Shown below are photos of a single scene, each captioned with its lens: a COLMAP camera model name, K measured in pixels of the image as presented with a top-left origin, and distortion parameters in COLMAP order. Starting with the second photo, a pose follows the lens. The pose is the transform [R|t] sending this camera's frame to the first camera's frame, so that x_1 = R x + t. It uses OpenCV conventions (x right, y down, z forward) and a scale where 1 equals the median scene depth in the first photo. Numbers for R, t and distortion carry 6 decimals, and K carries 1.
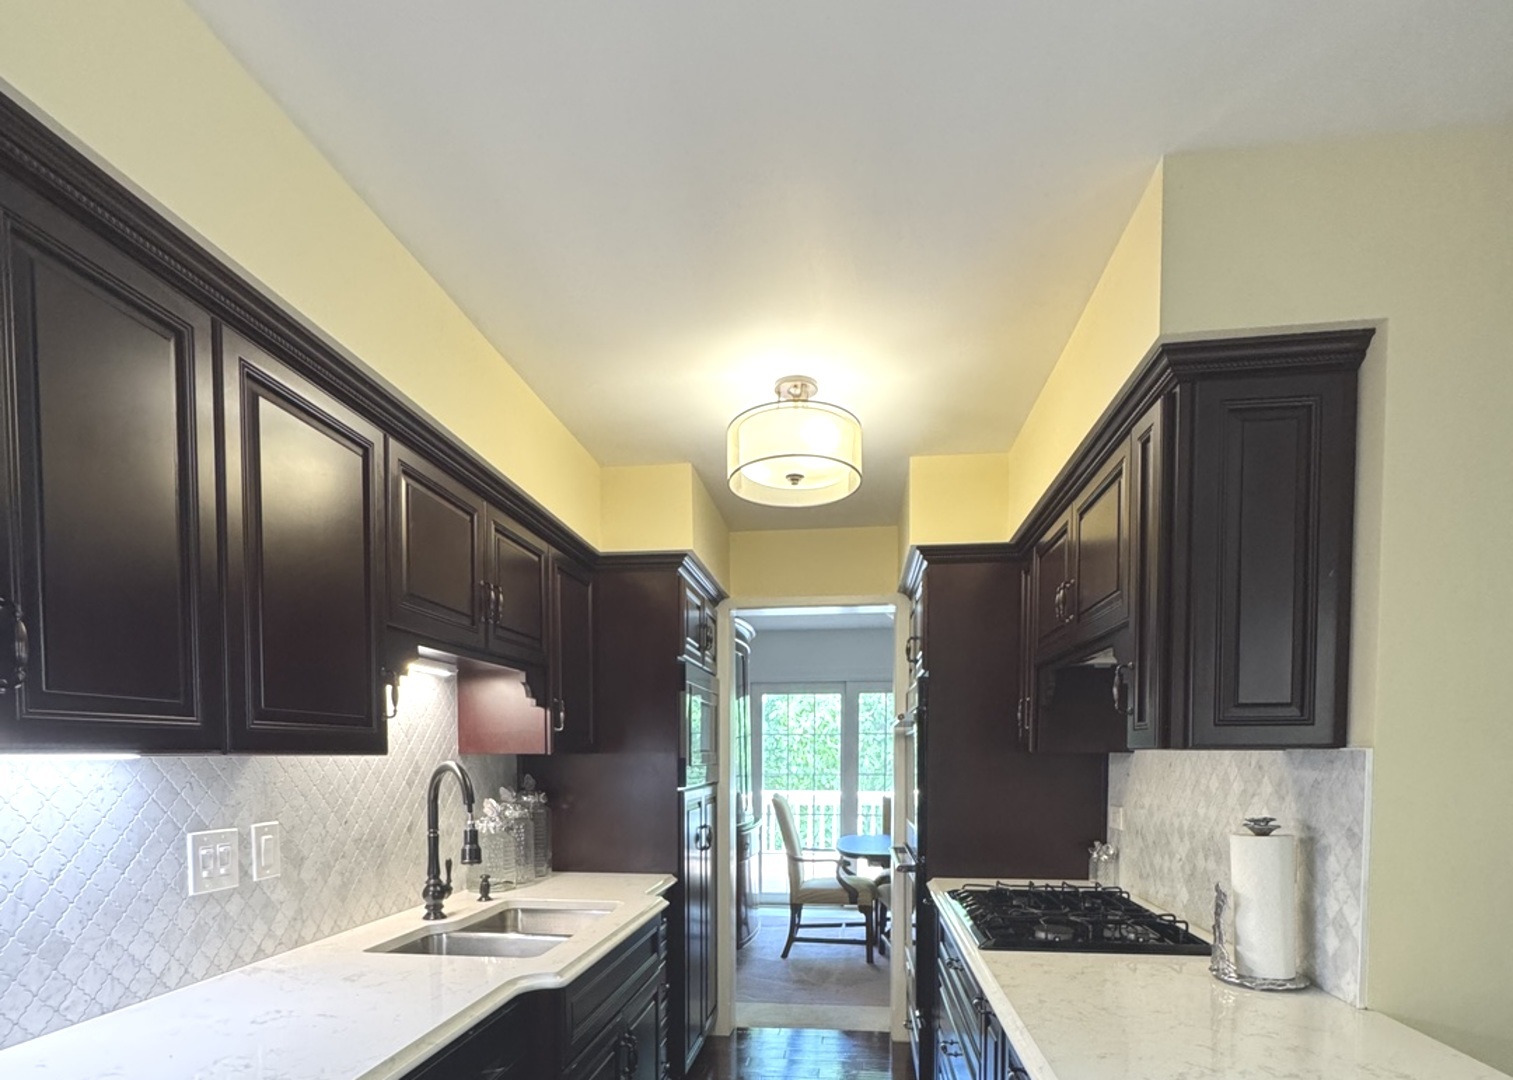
lens RADIAL K [[807.6, 0, 755.1], [0, 807.6, 791.3], [0, 0, 1]] dist [0.000448, 0.000093]
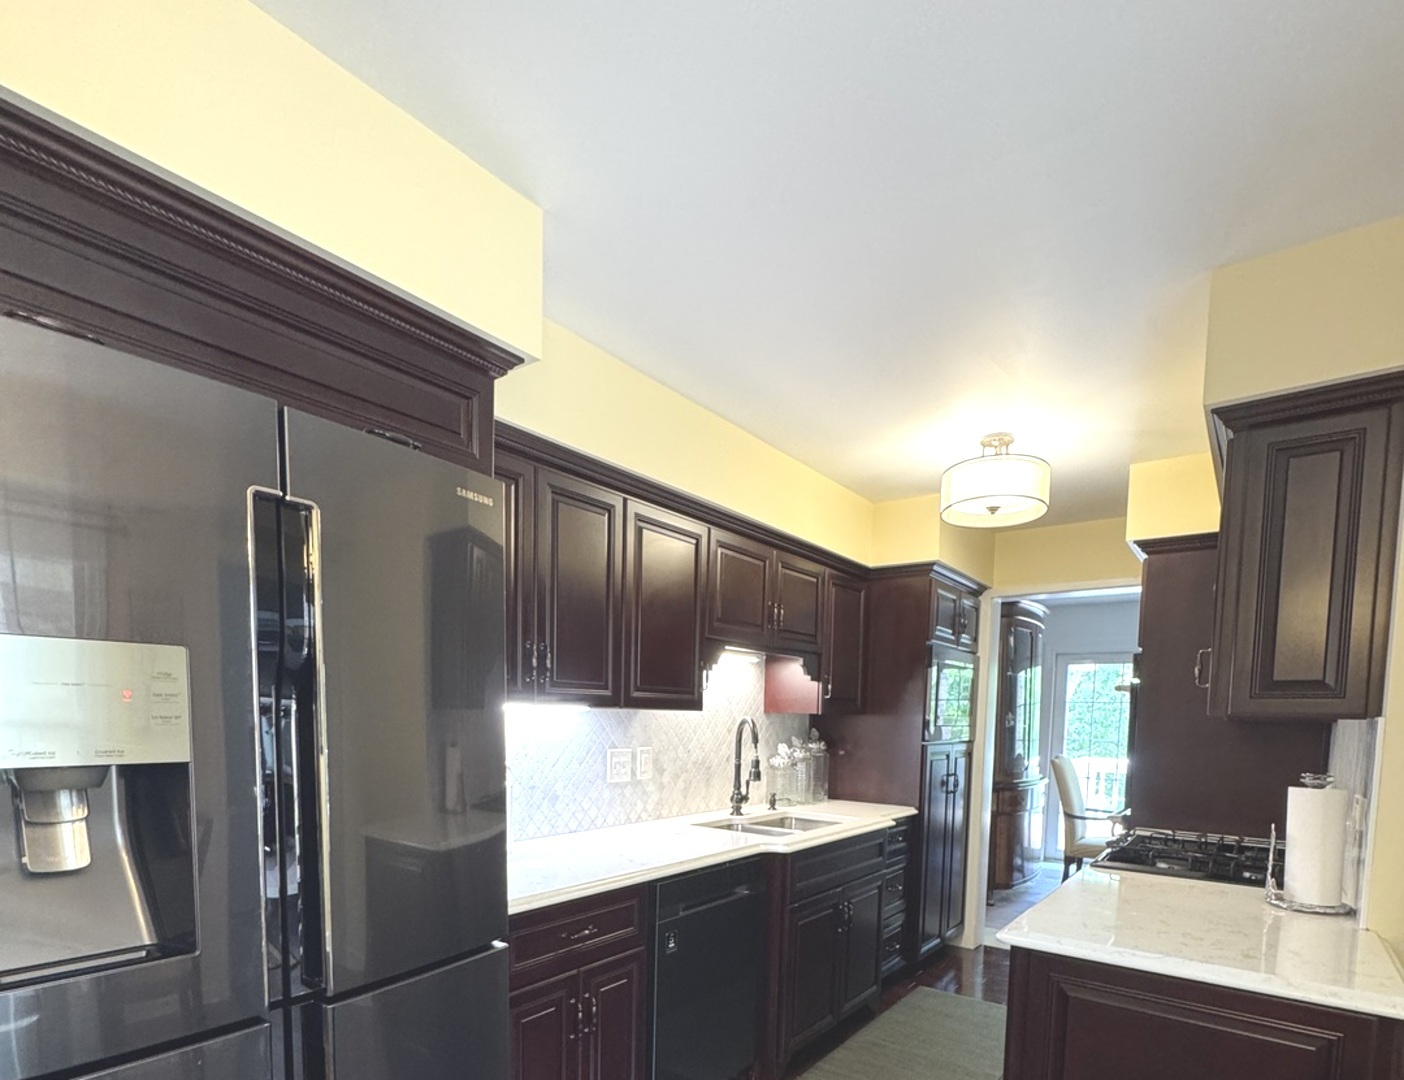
lens RADIAL K [[751.8, 0, 705.0], [0, 751.8, 773.9], [0, 0, 1]] dist [-0.000688, -0.000570]
pose [[0.868289, 0.057510, -0.492713, 0.278632], [-0.044423, 0.998281, 0.038234, 0.022214], [0.494065, -0.011310, 0.869351, -0.323614]]
